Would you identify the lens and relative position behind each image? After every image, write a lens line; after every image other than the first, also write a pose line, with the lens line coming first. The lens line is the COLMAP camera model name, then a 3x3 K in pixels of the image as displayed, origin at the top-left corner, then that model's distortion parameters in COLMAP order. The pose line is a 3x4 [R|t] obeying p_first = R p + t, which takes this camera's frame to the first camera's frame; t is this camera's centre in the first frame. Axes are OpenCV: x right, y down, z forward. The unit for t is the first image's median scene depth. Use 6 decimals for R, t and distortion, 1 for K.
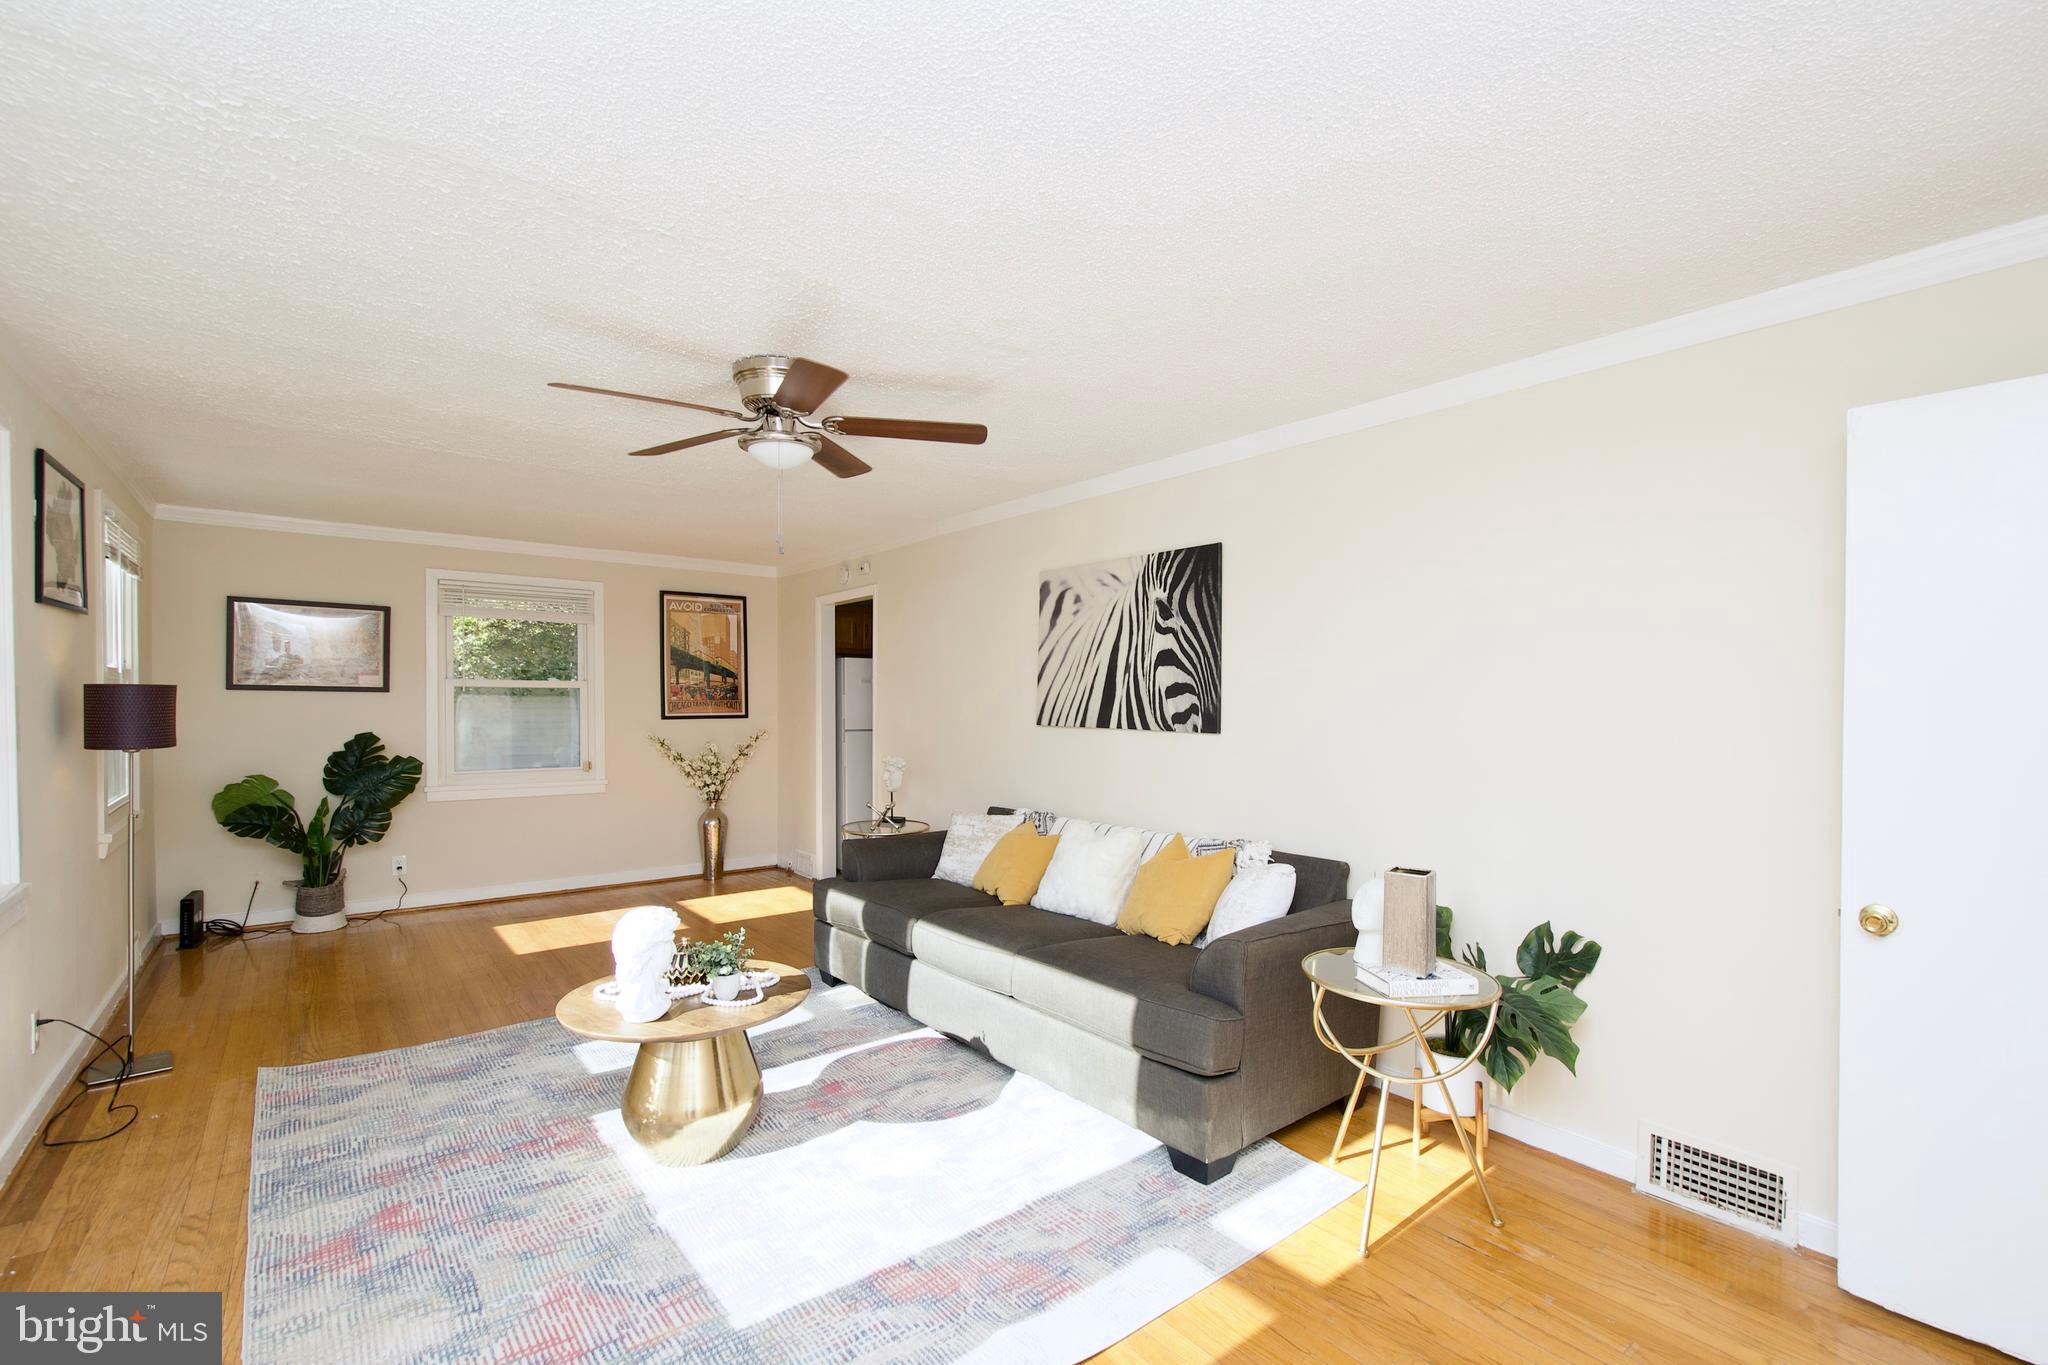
lens RADIAL K [[896.2, 0, 1041.6], [0, 896.2, 713.7], [0, 0, 1]] dist [0.009418, -0.008065]
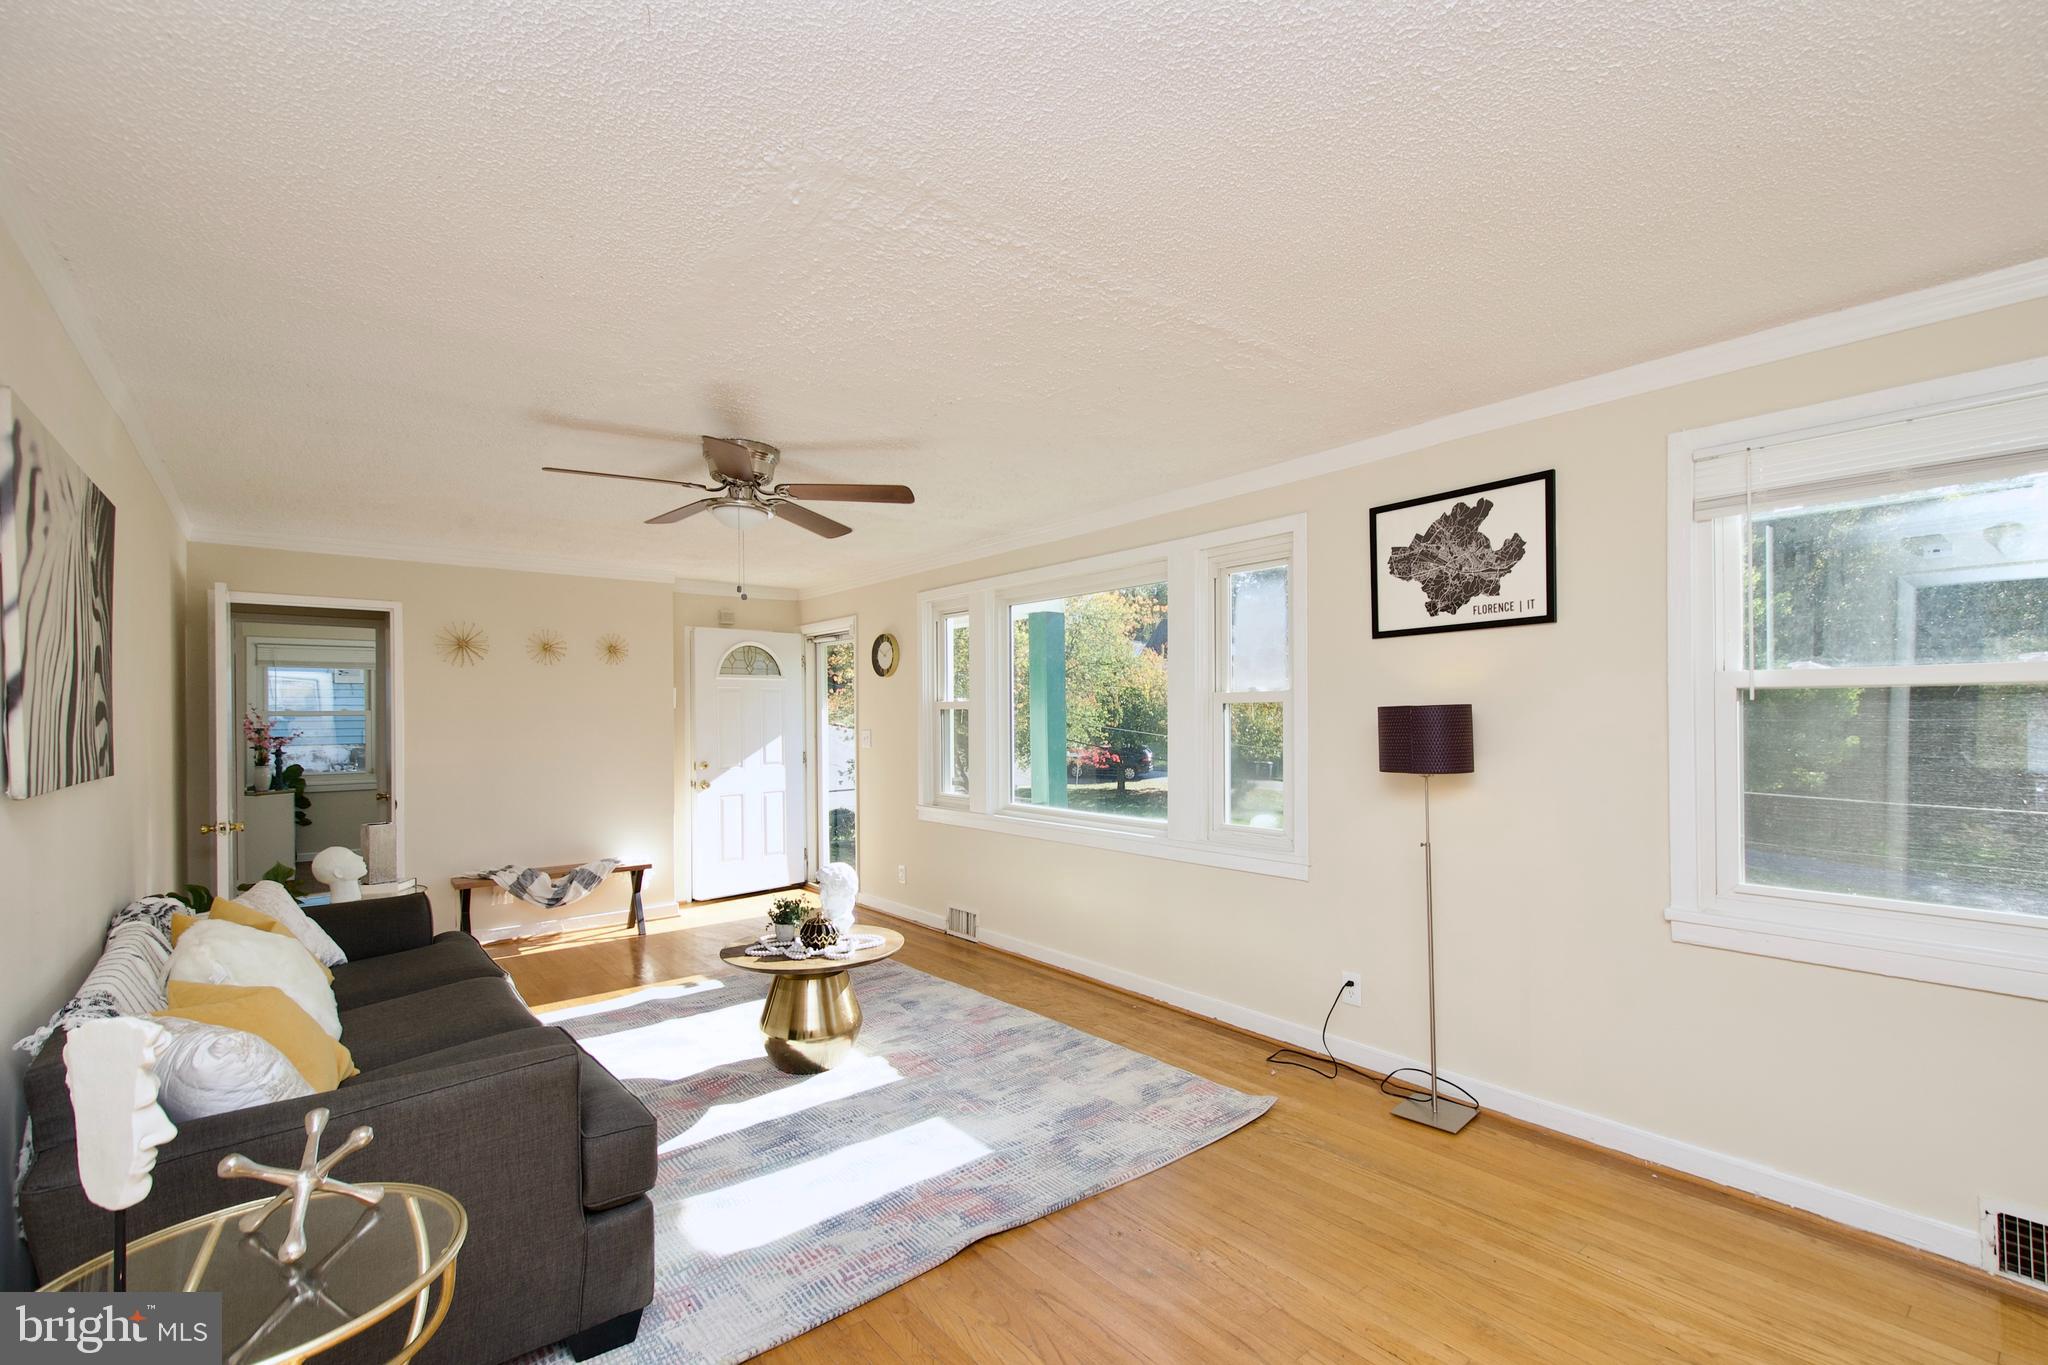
lens RADIAL K [[896.2, 0, 1041.6], [0, 896.2, 713.7], [0, 0, 1]] dist [0.009418, -0.008065]
pose [[-0.999904, 0.004967, -0.012922, -0.369732], [0.004782, 0.999886, 0.014310, -0.024468], [0.012992, 0.014246, -0.999814, 1.204701]]
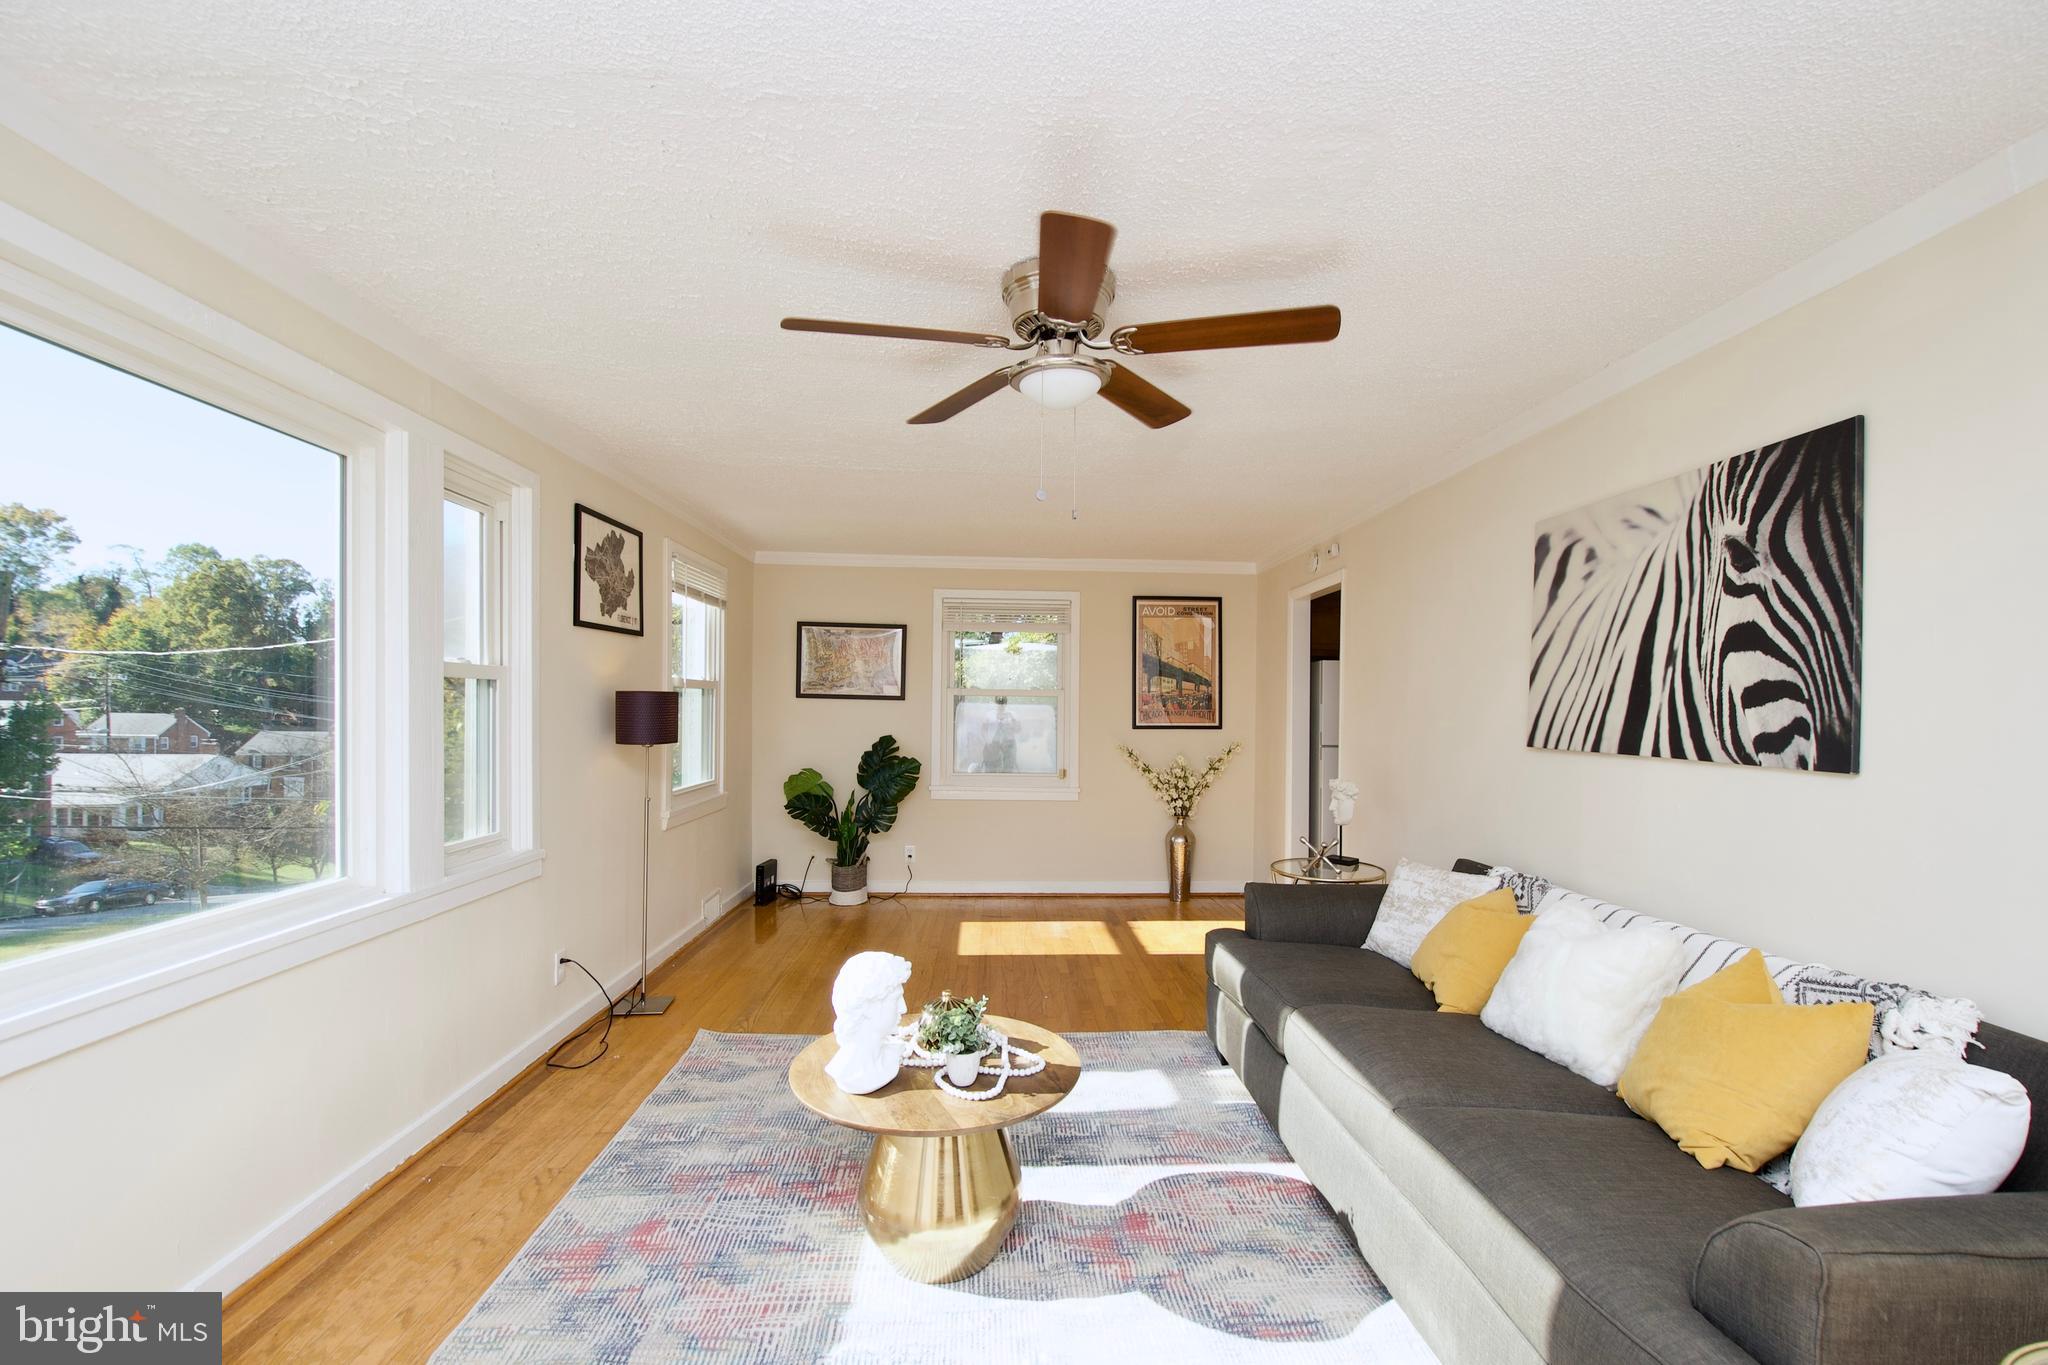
lens RADIAL K [[896.2, 0, 1041.6], [0, 896.2, 713.7], [0, 0, 1]] dist [0.009418, -0.008065]
pose [[0.810055, 0.009056, -0.586283, 0.083807], [-0.016822, 0.999828, -0.007799, -0.001014], [0.586112, 0.016180, 0.810068, 0.200971]]
